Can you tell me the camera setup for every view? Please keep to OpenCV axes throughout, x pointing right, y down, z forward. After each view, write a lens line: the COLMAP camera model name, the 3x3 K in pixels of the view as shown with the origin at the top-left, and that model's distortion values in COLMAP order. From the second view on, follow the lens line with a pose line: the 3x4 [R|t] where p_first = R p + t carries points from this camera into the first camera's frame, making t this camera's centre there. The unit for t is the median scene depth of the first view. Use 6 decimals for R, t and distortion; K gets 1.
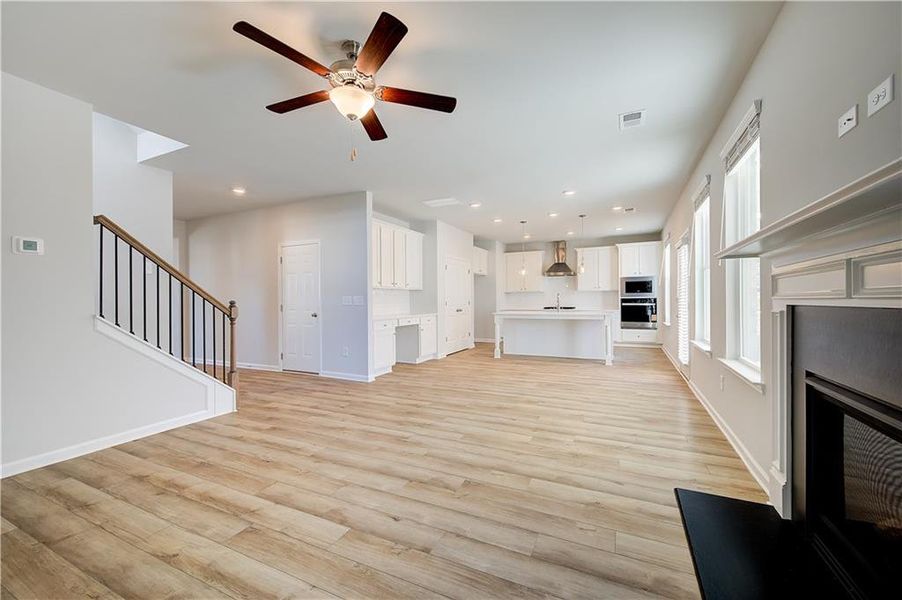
lens RADIAL K [[356.6, 0, 450.1], [0, 356.6, 298.9], [0, 0, 1]] dist [0.004274, -0.001459]
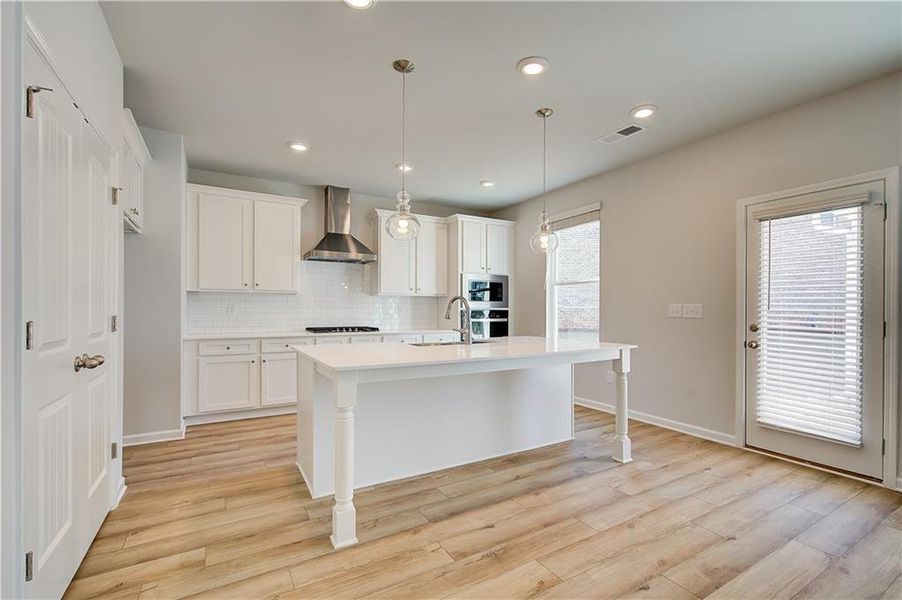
lens RADIAL K [[398.5, 0, 475.7], [0, 398.5, 303.9], [0, 0, 1]] dist [0.006712, -0.000679]
pose [[0.526786, 0.024554, 0.849643, -0.063720], [-0.010098, 0.999693, -0.022630, 0.003504], [-0.849938, 0.003341, 0.526872, 0.788440]]
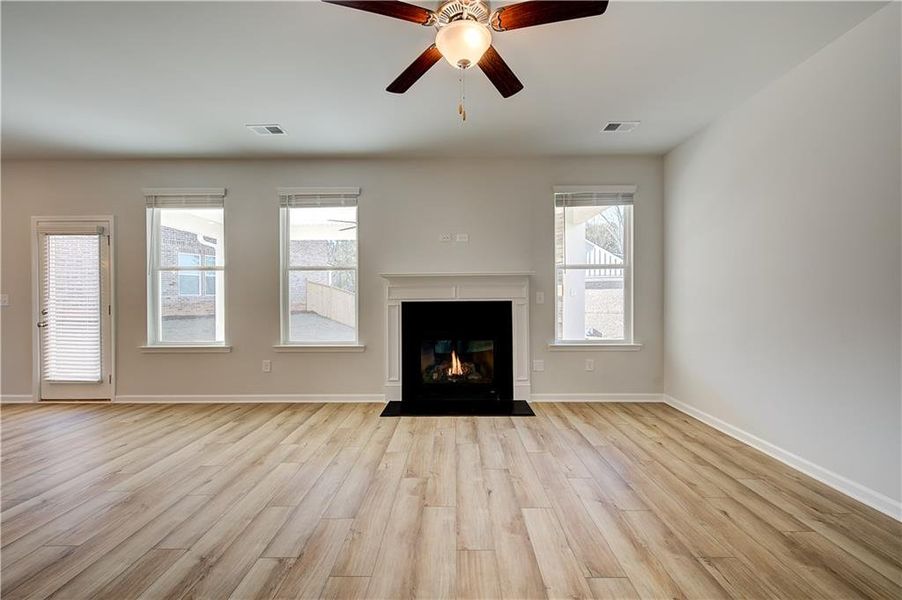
lens RADIAL K [[356.6, 0, 462.6], [0, 356.6, 296.4], [0, 0, 1]] dist [0.004274, -0.001459]
pose [[-0.431160, 0.012263, 0.902192, -0.299074], [0.010821, 0.999906, -0.008420, 0.003519], [-0.902211, 0.006132, -0.431252, 0.411179]]
